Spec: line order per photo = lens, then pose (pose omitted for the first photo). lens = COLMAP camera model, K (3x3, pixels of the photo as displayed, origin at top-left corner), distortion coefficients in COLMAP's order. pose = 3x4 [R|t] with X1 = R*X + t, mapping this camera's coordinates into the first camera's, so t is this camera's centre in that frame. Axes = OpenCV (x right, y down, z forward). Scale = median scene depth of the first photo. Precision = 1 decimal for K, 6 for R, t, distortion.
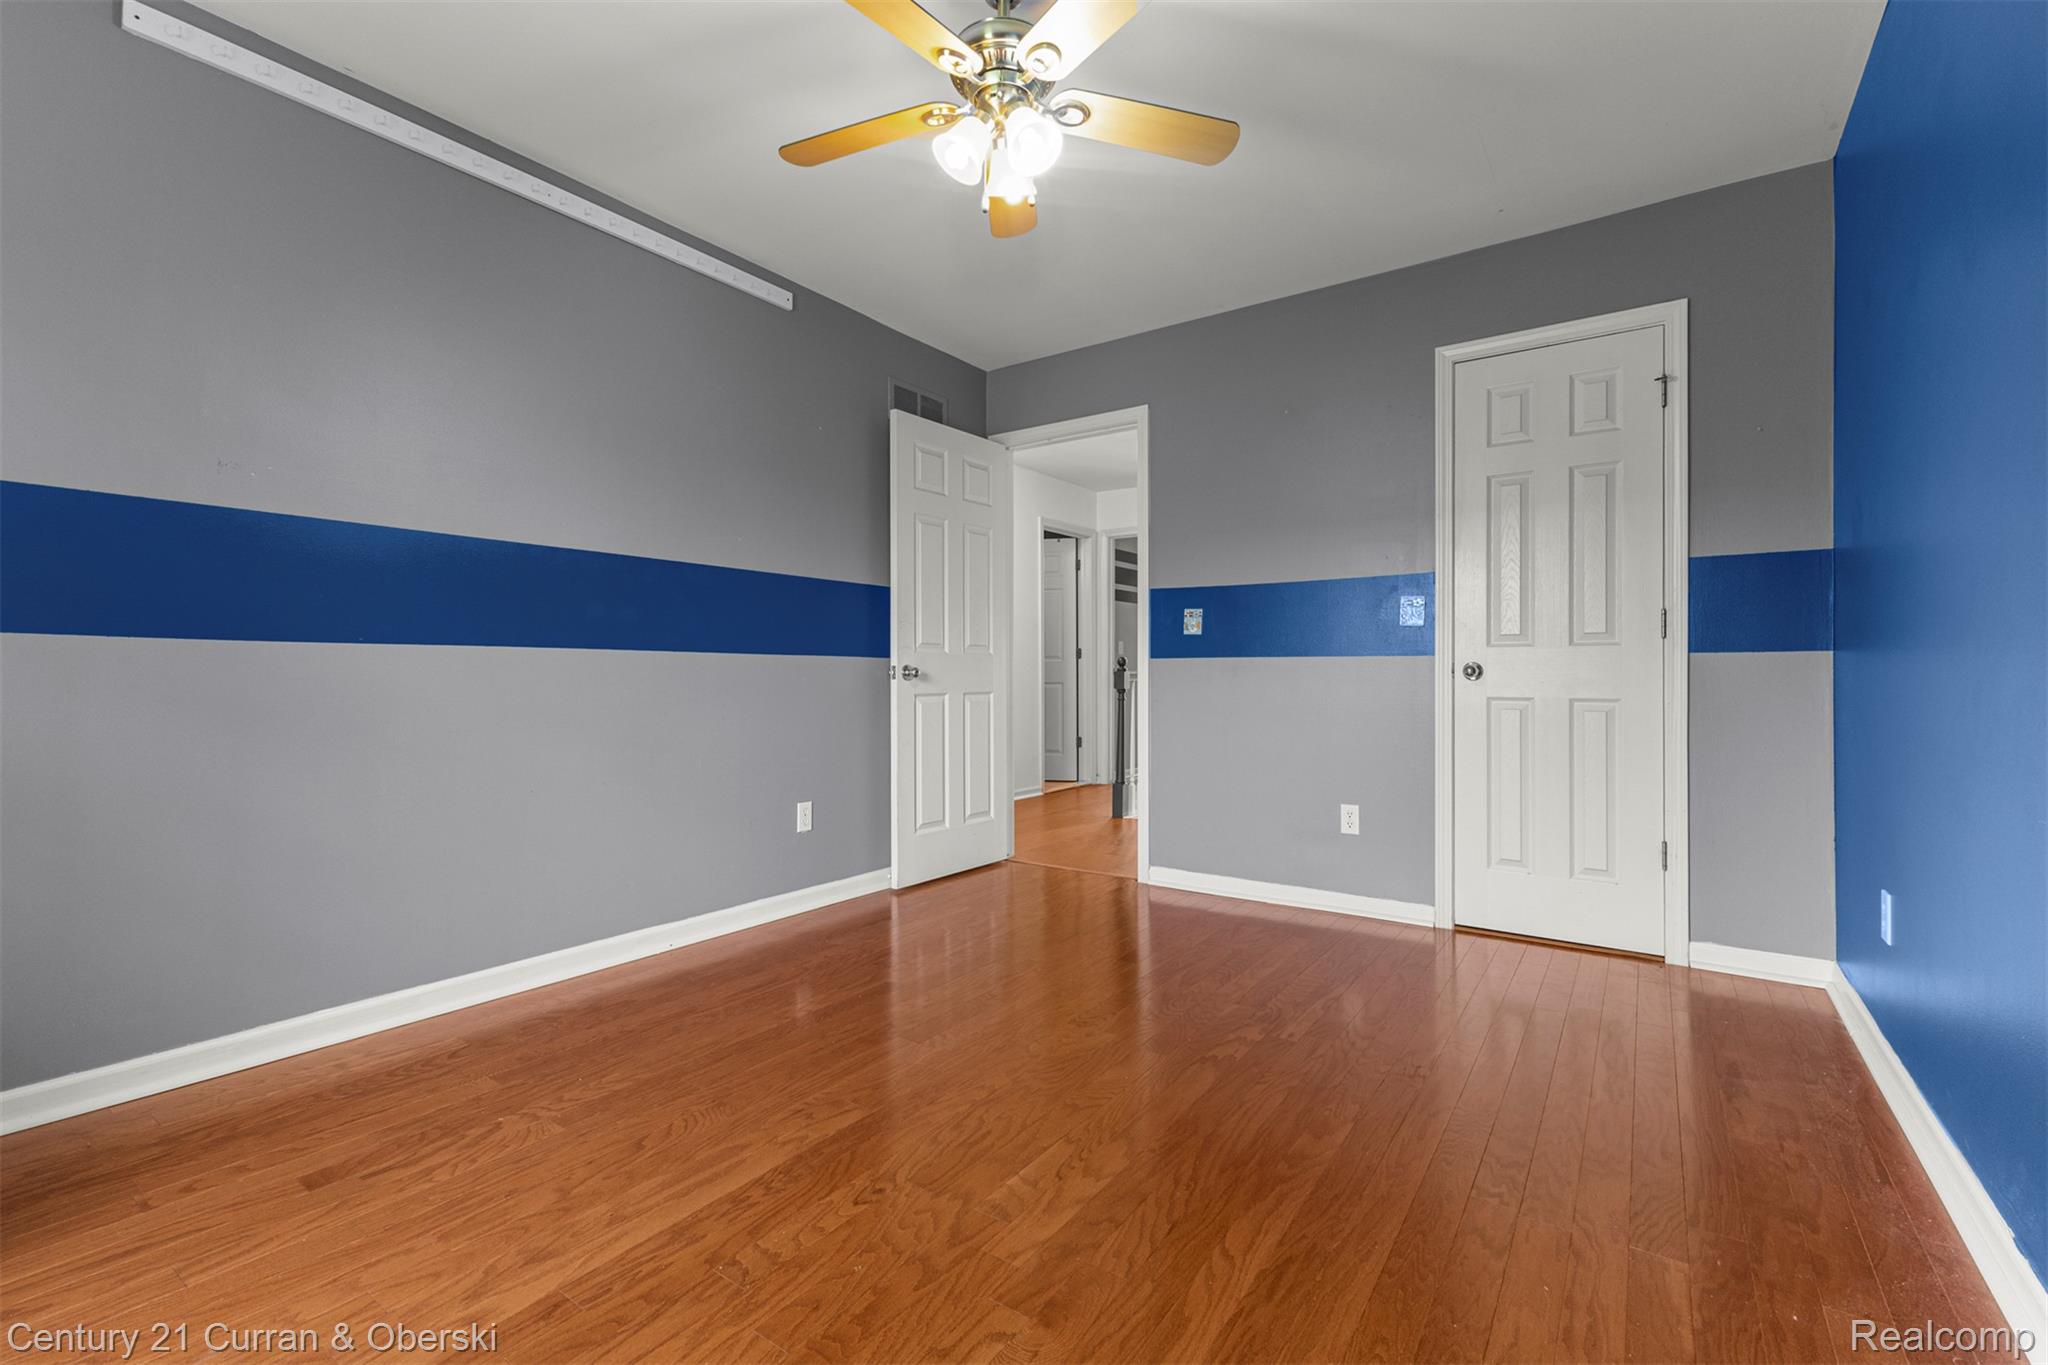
lens RADIAL K [[881.8, 0, 1025.9], [0, 881.8, 675.6], [0, 0, 1]] dist [0.009932, -0.000032]
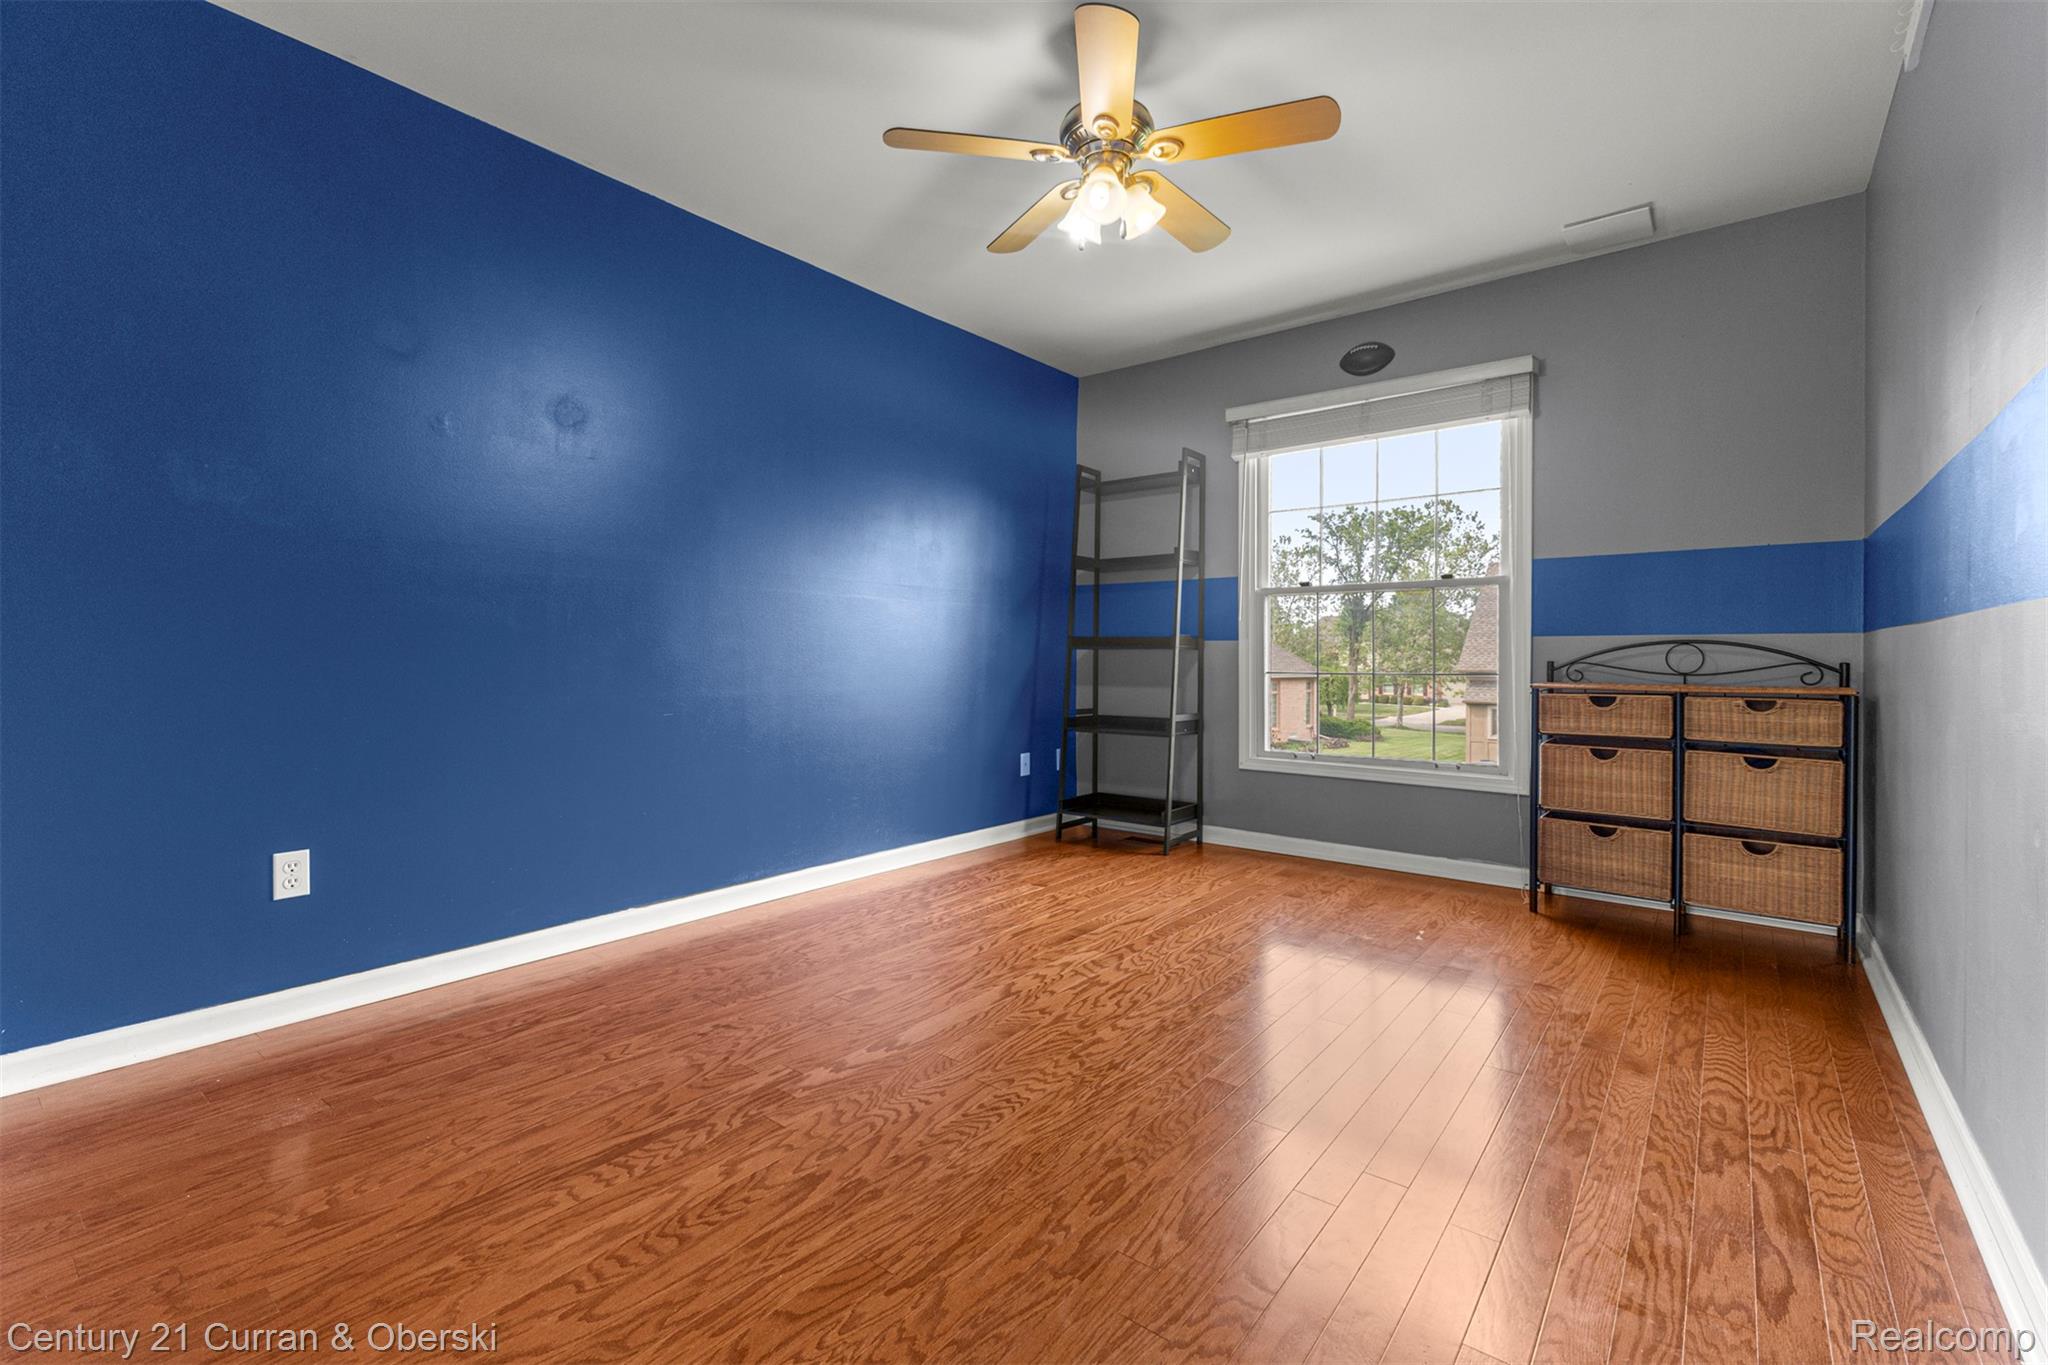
lens RADIAL K [[881.8, 0, 1025.9], [0, 881.8, 675.6], [0, 0, 1]] dist [0.009932, -0.000032]
pose [[-0.998009, -0.002864, 0.063013, 0.003444], [-0.001160, 0.999633, 0.027056, -0.009473], [-0.063068, 0.026929, -0.997646, 2.381696]]
